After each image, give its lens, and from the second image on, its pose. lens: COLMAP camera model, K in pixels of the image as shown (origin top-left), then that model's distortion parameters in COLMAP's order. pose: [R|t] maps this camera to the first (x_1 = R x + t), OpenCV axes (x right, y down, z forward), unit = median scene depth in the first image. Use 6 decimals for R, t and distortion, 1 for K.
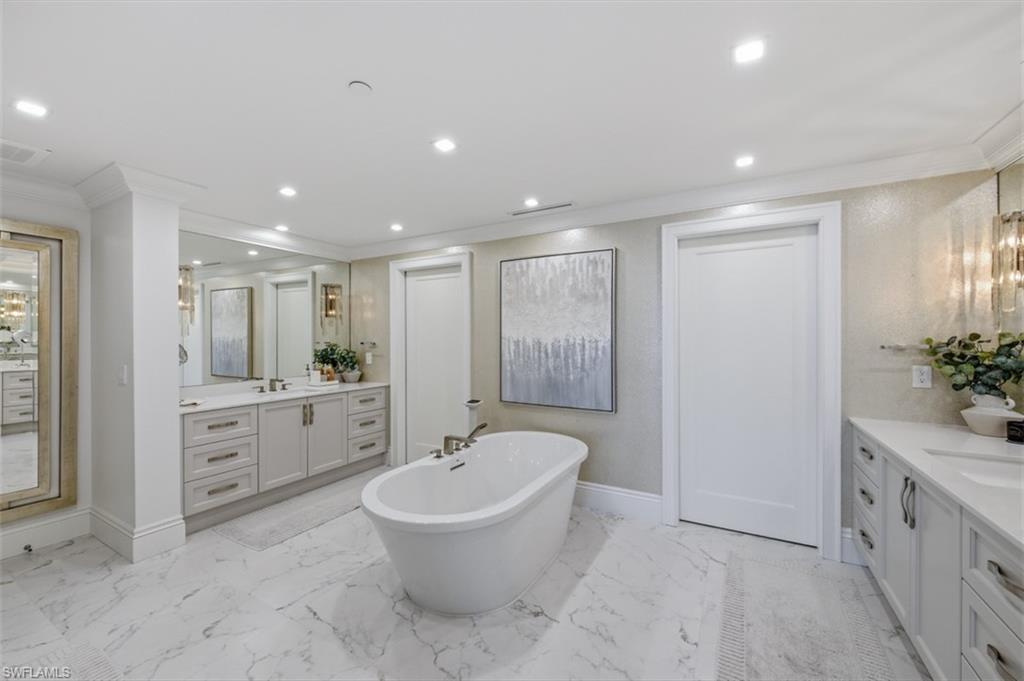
lens RADIAL K [[413.1, 0, 506.5], [0, 413.1, 340.9], [0, 0, 1]] dist [-0.000529, -0.000094]
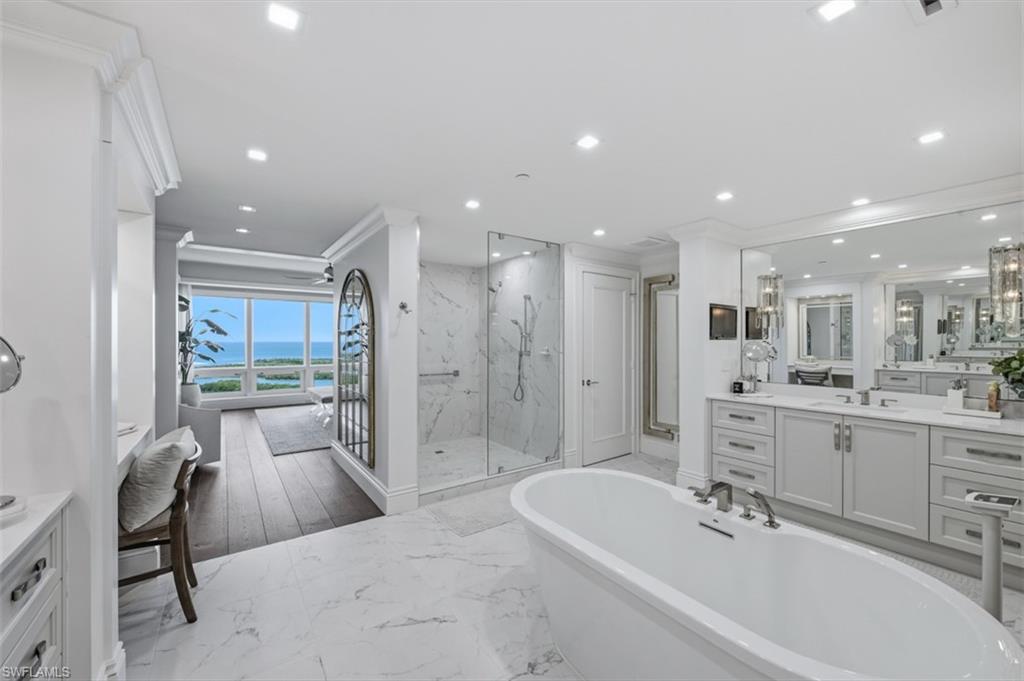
lens RADIAL K [[413.1, 0, 506.5], [0, 413.1, 340.9], [0, 0, 1]] dist [-0.000529, -0.000094]
pose [[-0.446218, 0.004596, -0.894912, 0.529445], [-0.004003, 0.999967, 0.007132, -0.006934], [0.894915, 0.006765, -0.446185, 0.825197]]
